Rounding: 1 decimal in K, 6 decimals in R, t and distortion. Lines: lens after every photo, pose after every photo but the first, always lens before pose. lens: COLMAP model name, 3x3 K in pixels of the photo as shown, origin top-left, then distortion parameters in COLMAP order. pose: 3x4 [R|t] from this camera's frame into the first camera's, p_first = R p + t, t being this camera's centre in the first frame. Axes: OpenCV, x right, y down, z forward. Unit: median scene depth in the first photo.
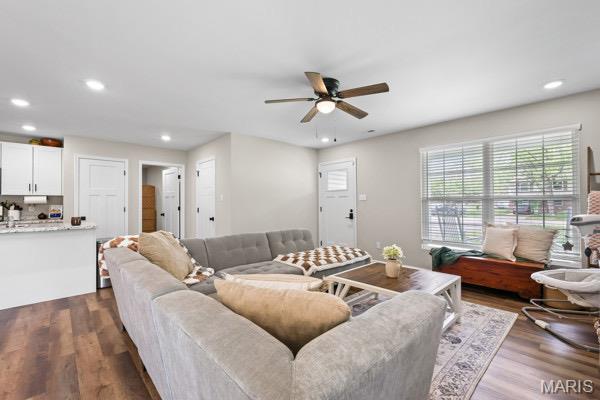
lens RADIAL K [[259.3, 0, 300.8], [0, 259.3, 199.3], [0, 0, 1]] dist [0.001388, 0.000156]
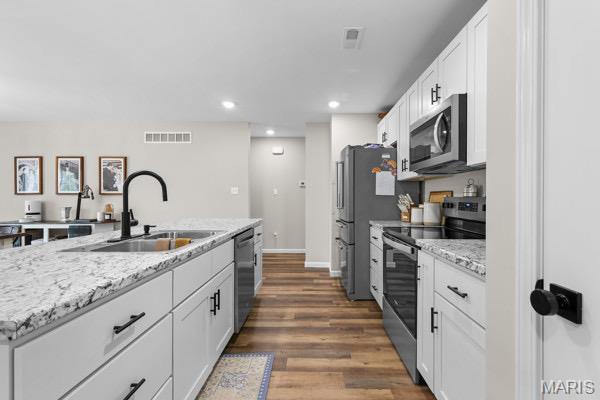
lens RADIAL K [[265.9, 0, 311.9], [0, 265.9, 199.3], [0, 0, 1]] dist [0.000733, 0.000178]
pose [[-0.683388, 0.009406, -0.729995, -0.746597], [0.017931, 0.999832, -0.003903, 0.026394], [0.729835, -0.015757, -0.683441, 1.117651]]
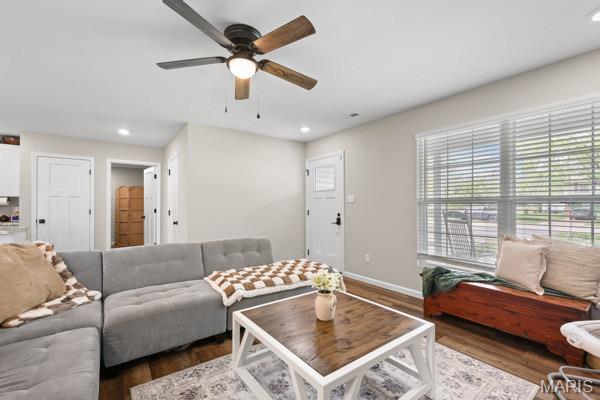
lens RADIAL K [[261.7, 0, 300.7], [0, 261.7, 203.0], [0, 0, 1]] dist [0.001753, 0.000260]
pose [[0.993159, 0.002008, -0.116754, 0.214254], [-0.001151, 0.999972, 0.007409, 0.000700], [0.116765, -0.007224, 0.993133, 0.196545]]
